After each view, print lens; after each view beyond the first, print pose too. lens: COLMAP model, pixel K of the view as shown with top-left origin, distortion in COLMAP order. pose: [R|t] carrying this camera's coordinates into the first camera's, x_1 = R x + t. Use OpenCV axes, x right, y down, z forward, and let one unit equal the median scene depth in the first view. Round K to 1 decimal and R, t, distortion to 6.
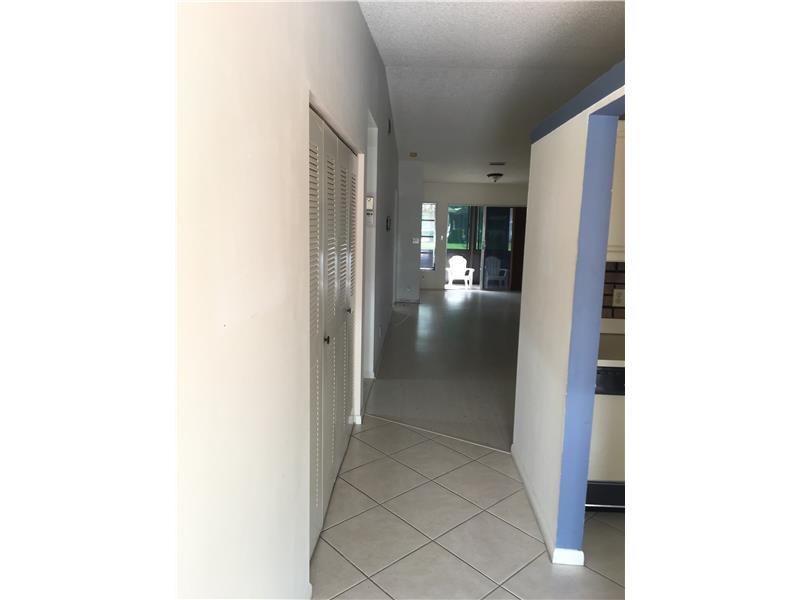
lens RADIAL K [[501.8, 0, 400.0], [0, 501.8, 300.0], [0, 0, 1]] dist [0.079570, 0.000187]
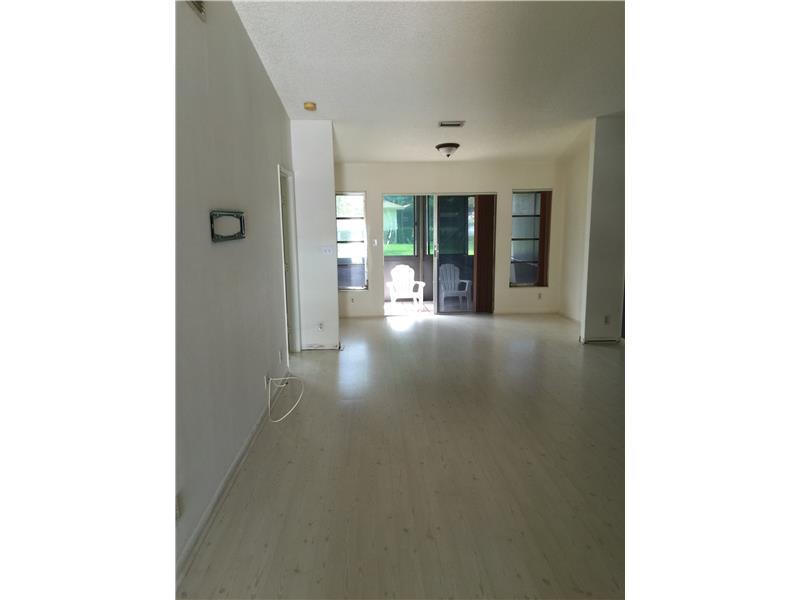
lens RADIAL K [[501.8, 0, 400.0], [0, 501.8, 300.0], [0, 0, 1]] dist [0.079570, 0.000187]
pose [[0.994931, -0.048400, 0.088145, 0.046551], [0.047742, 0.998814, 0.009561, -0.044999], [-0.088503, -0.005305, 0.996062, 0.279140]]
